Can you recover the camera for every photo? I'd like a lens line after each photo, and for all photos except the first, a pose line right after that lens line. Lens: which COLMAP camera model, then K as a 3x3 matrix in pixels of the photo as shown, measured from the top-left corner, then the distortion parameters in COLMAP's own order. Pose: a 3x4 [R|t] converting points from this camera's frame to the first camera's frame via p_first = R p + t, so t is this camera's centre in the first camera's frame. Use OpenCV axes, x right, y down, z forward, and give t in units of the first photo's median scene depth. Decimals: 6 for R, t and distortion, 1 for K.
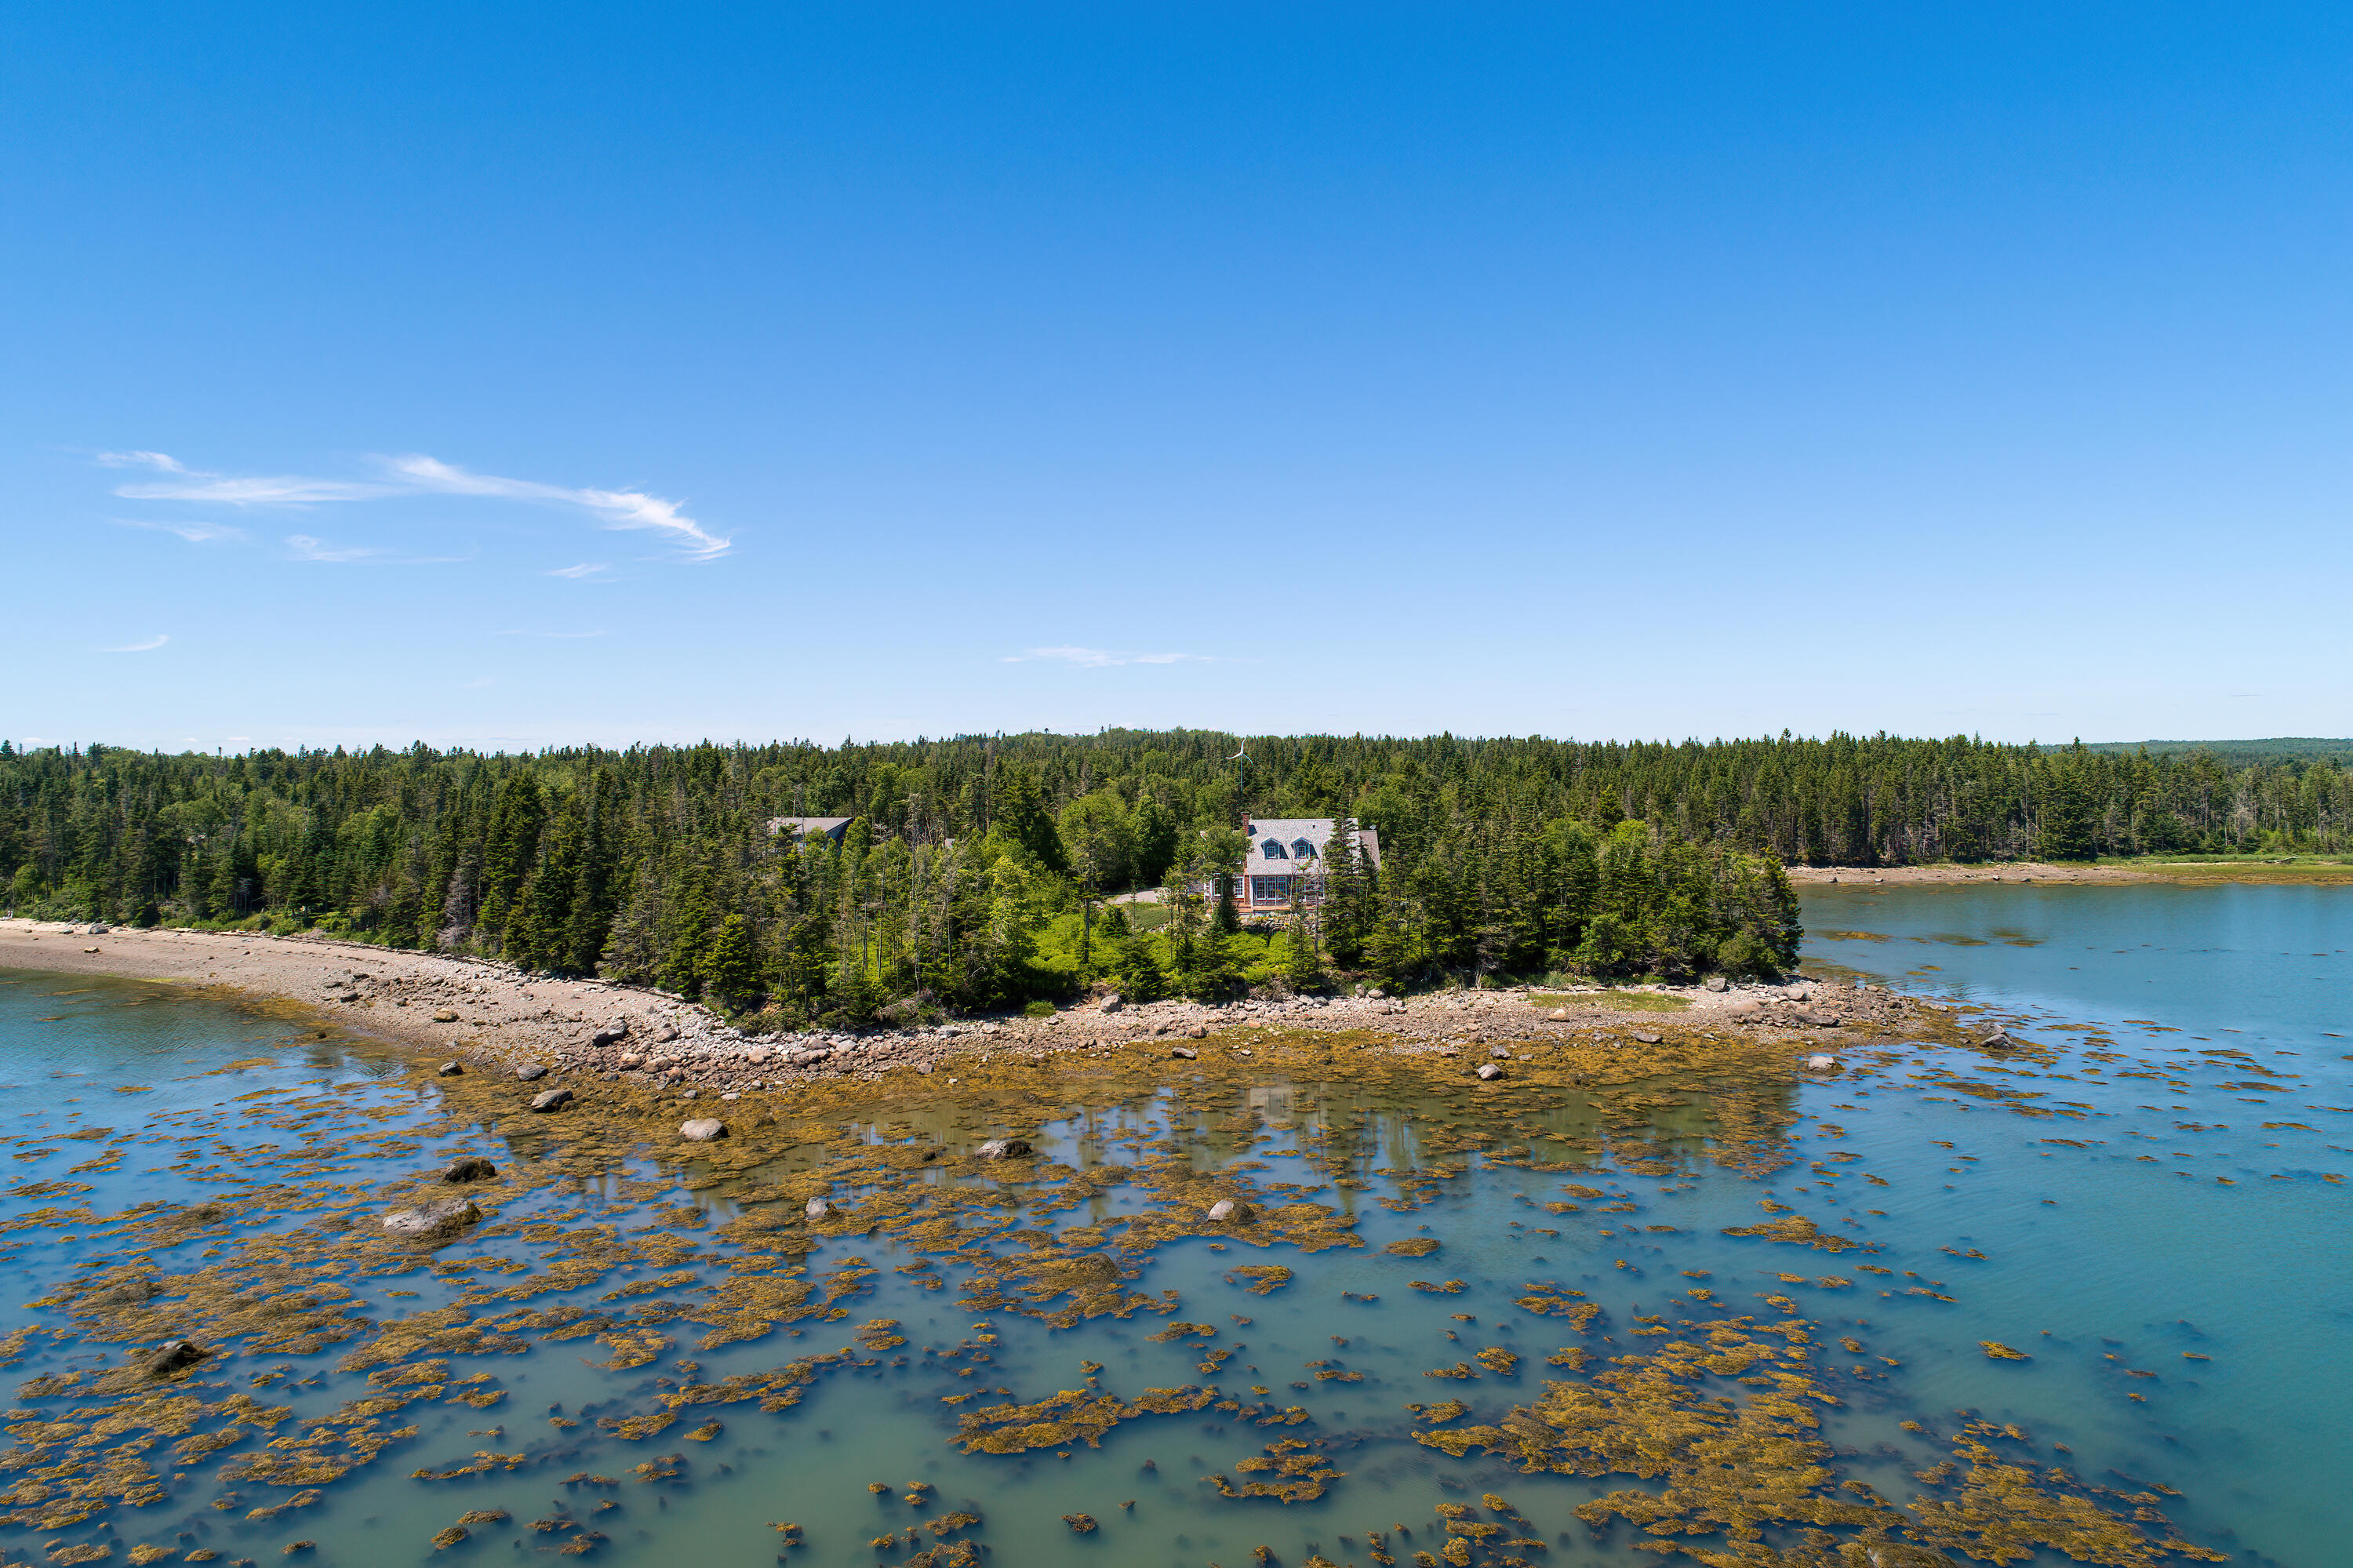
lens RADIAL K [[1584.5, 0, 1191.4], [0, 1584.5, 786.6], [0, 0, 1]] dist [-0.006454, 0.006353]
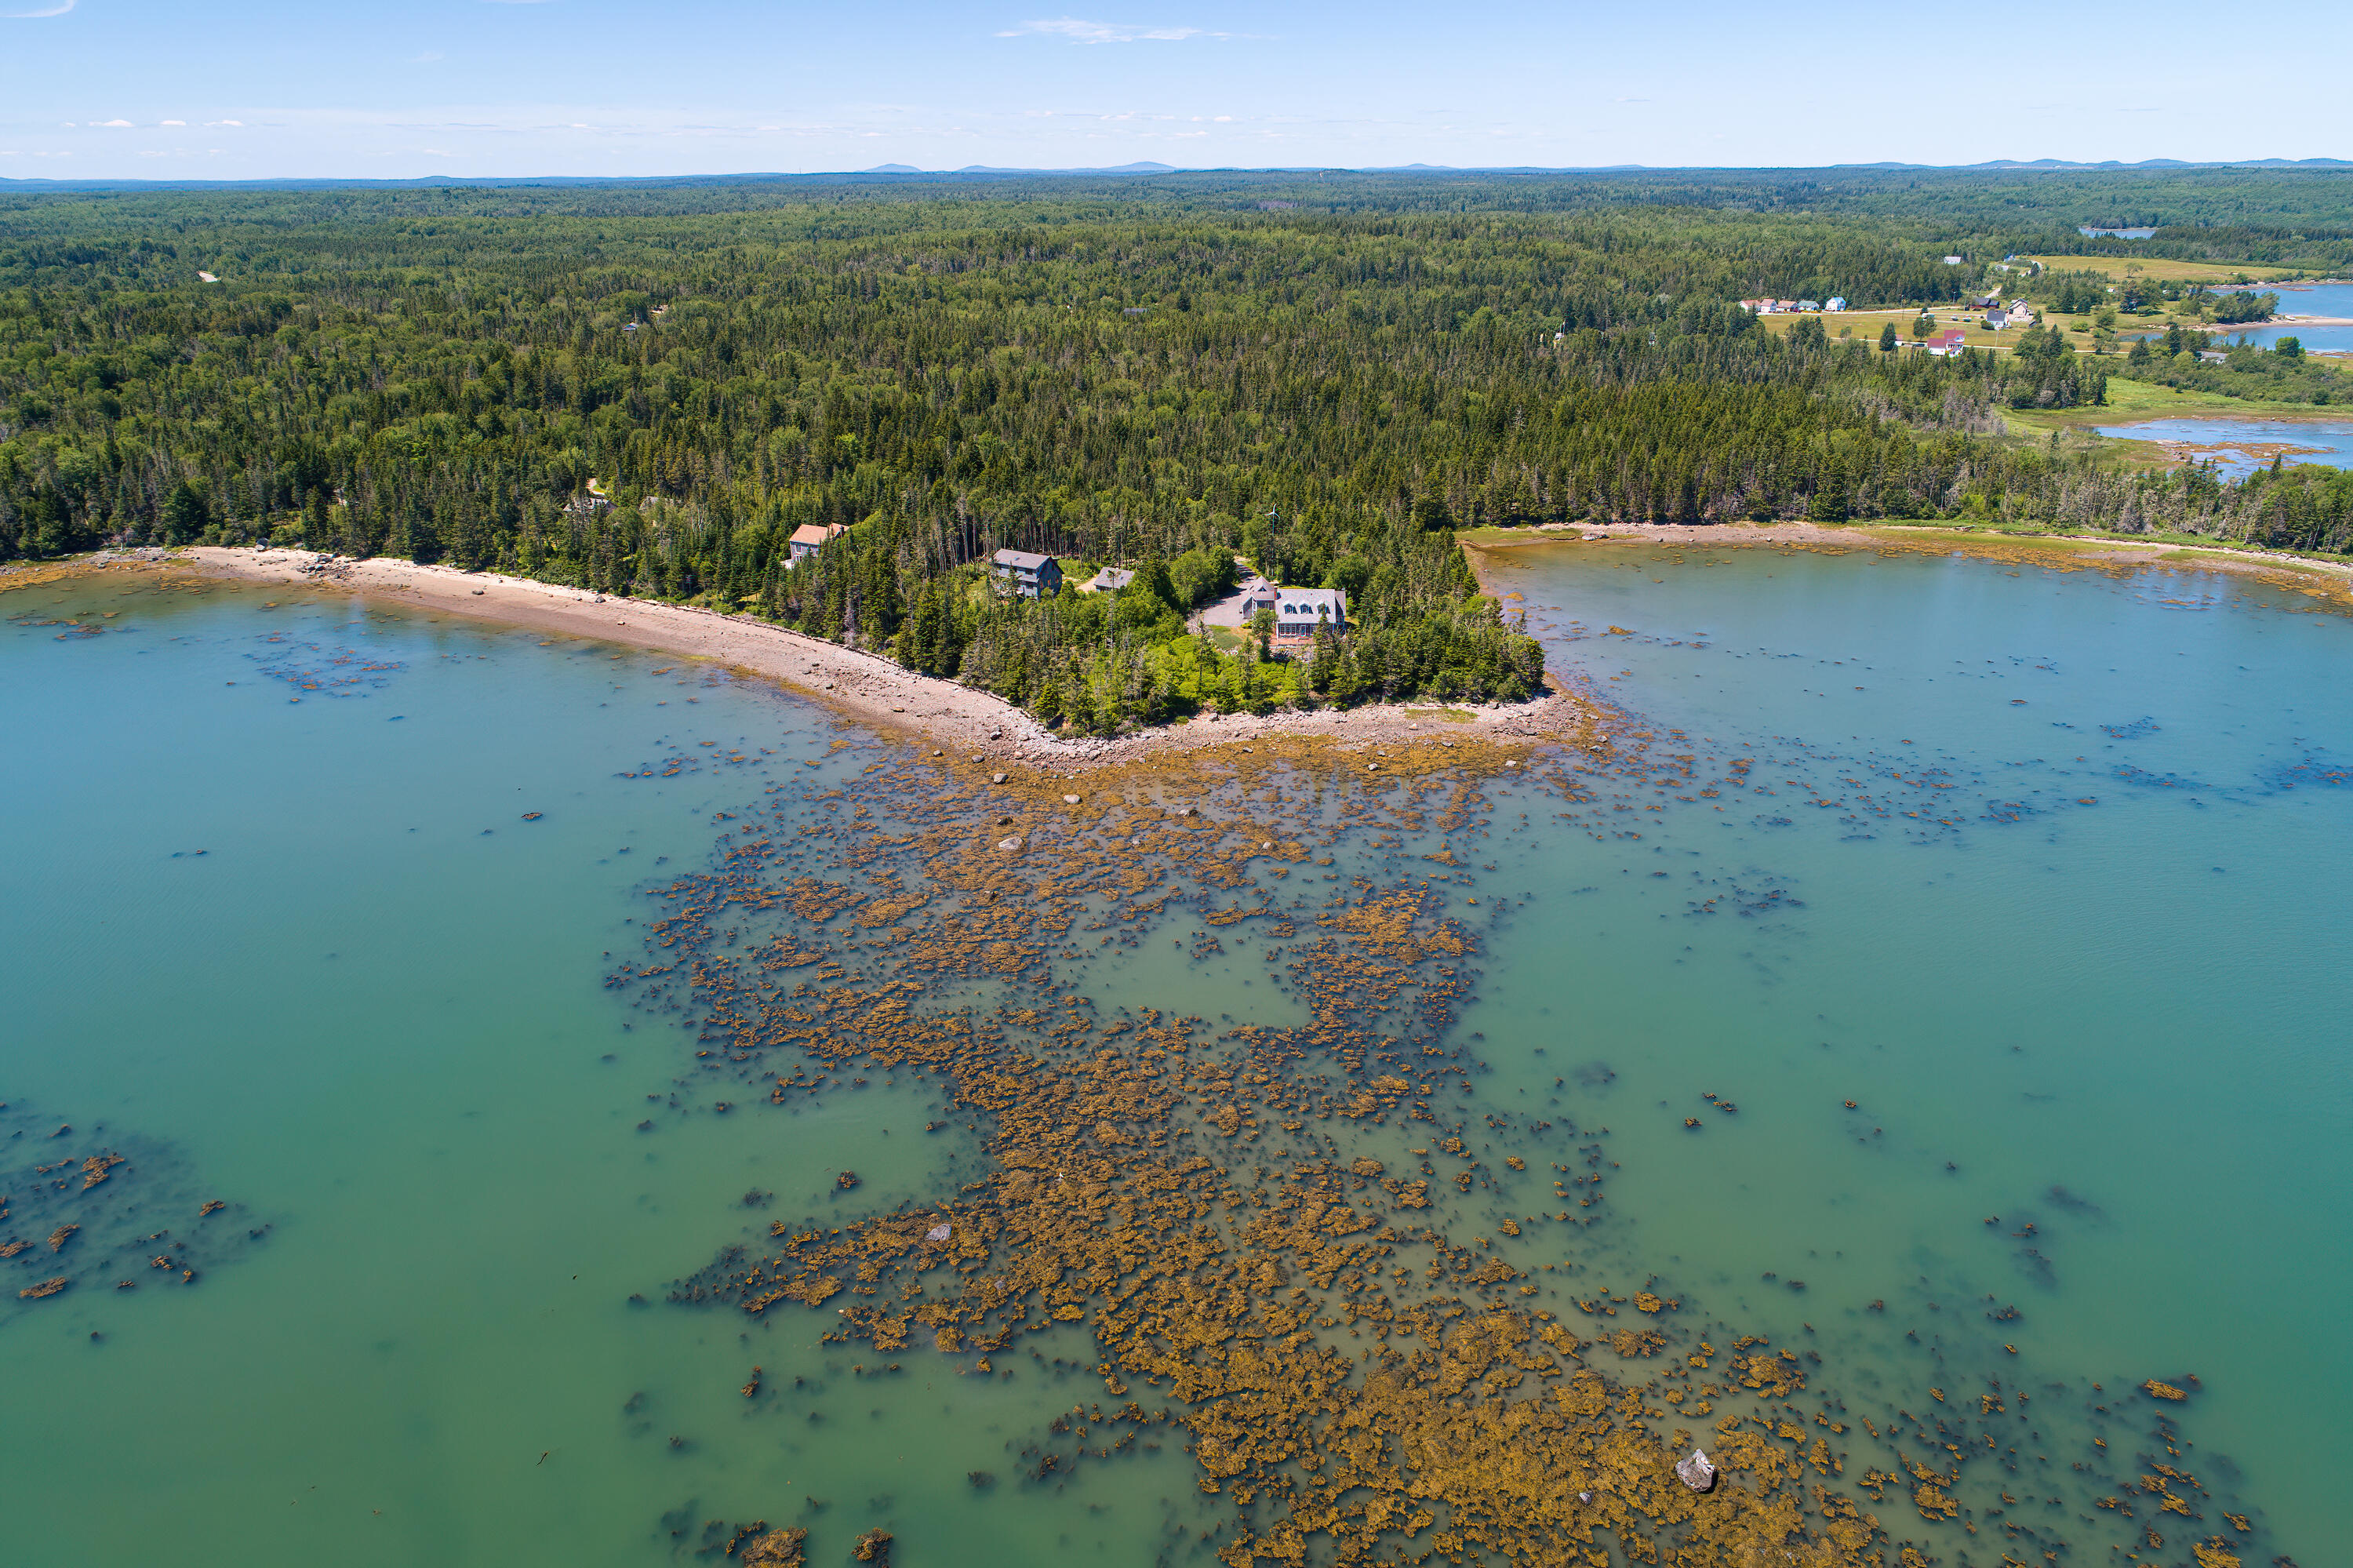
lens RADIAL K [[1584.5, 0, 1191.4], [0, 1584.5, 786.6], [0, 0, 1]] dist [-0.006454, 0.006353]
pose [[0.999889, 0.012442, -0.008191, -0.059864], [-0.008715, 0.934538, 0.355756, -0.539036], [0.012082, -0.355645, 0.934543, -1.065893]]
